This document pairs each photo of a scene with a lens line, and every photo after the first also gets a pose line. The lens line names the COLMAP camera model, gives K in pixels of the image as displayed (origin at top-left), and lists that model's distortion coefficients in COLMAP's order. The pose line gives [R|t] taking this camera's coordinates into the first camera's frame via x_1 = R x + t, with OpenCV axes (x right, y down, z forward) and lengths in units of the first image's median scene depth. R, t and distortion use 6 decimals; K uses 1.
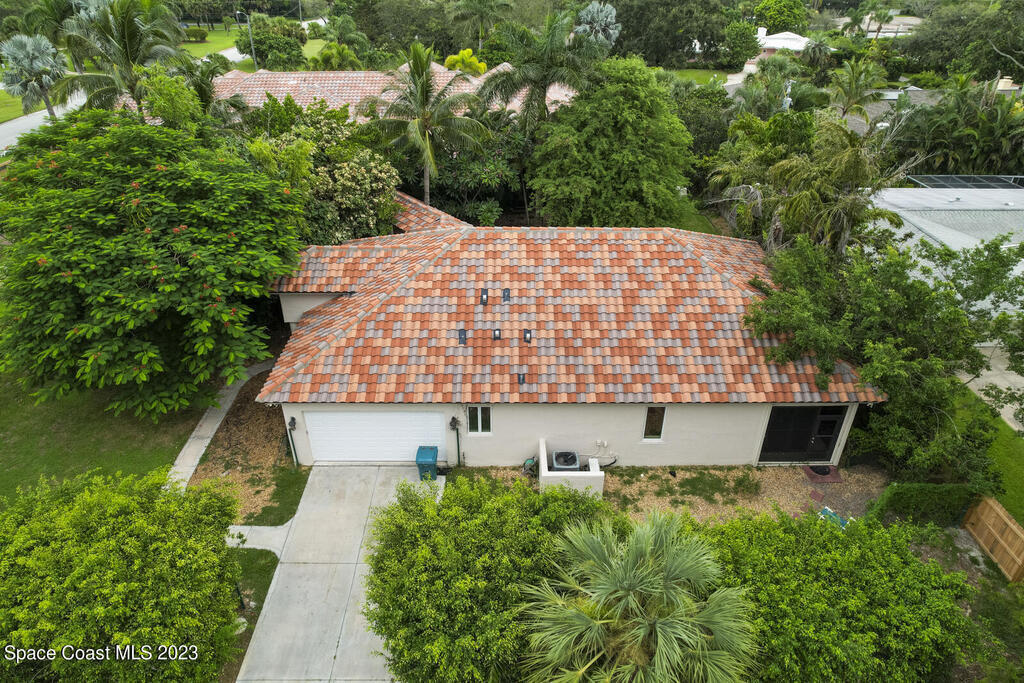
lens RADIAL K [[656.3, 0, 512.1], [0, 656.3, 340.4], [0, 0, 1]] dist [-0.076243, 0.063348]
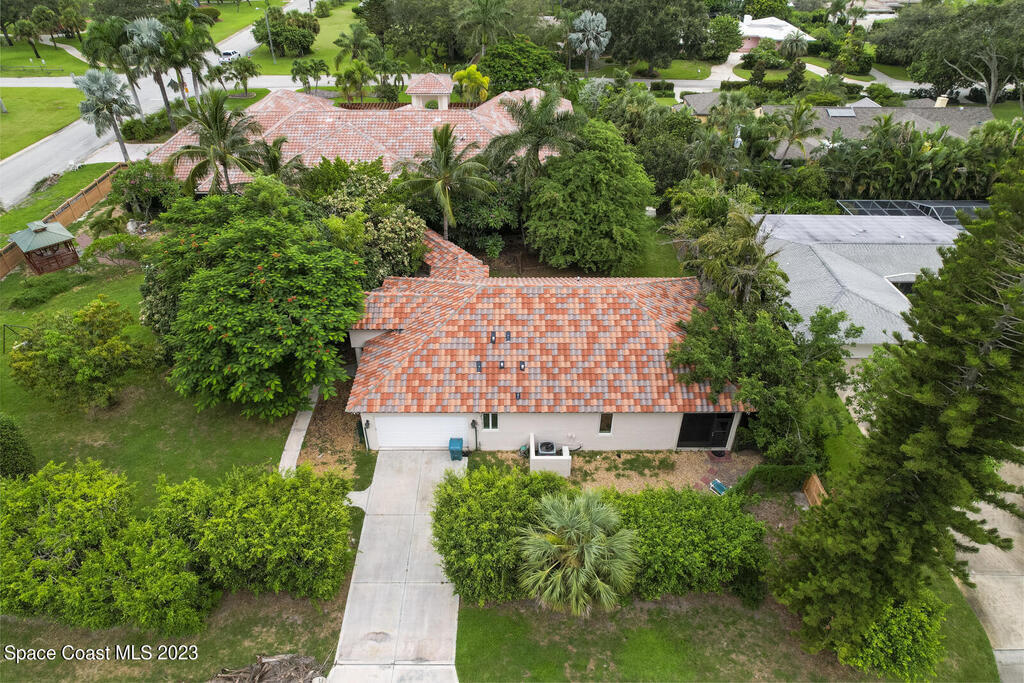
lens RADIAL K [[656.3, 0, 514.4], [0, 656.3, 337.6], [0, 0, 1]] dist [-0.076243, 0.063348]
pose [[0.999991, 0.000980, 0.004166, -0.000983], [-0.001290, 0.997176, 0.075087, -0.179803], [-0.004080, -0.075092, 0.997168, -0.481786]]
